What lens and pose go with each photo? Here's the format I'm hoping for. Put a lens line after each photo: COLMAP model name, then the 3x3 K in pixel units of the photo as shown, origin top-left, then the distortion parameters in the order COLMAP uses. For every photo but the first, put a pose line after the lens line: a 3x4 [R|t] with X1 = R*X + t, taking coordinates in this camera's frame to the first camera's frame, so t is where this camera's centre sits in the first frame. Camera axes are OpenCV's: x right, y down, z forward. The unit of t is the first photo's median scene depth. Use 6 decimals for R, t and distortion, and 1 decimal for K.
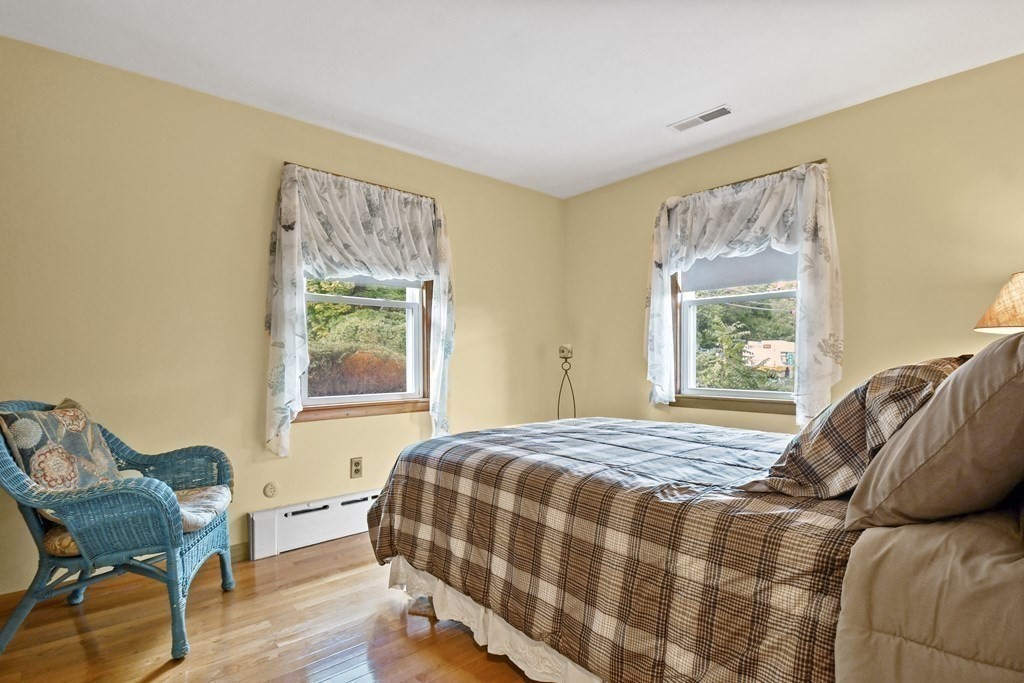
lens RADIAL K [[522.9, 0, 509.4], [0, 522.9, 357.4], [0, 0, 1]] dist [0.001030, 0.000048]
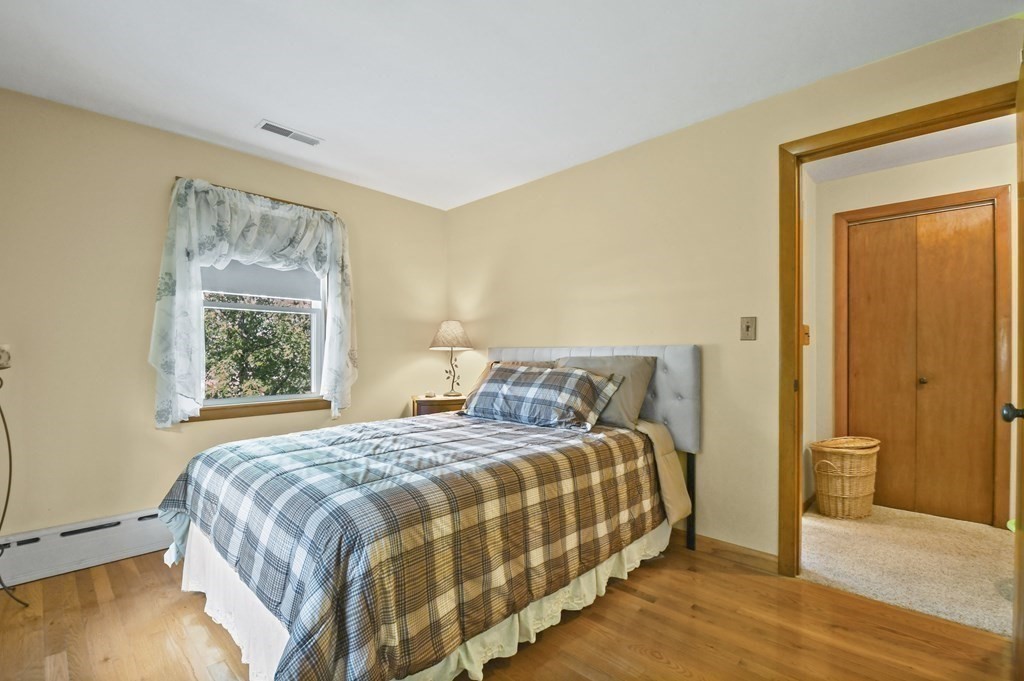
lens RADIAL K [[451.6, 0, 505.9], [0, 451.6, 354.1], [0, 0, 1]] dist [0.002125, -0.008500]
pose [[-0.092595, 0.002596, 0.995700, -0.537324], [0.002423, 0.999994, -0.002382, -0.016572], [-0.995701, 0.002192, -0.092601, 0.637080]]
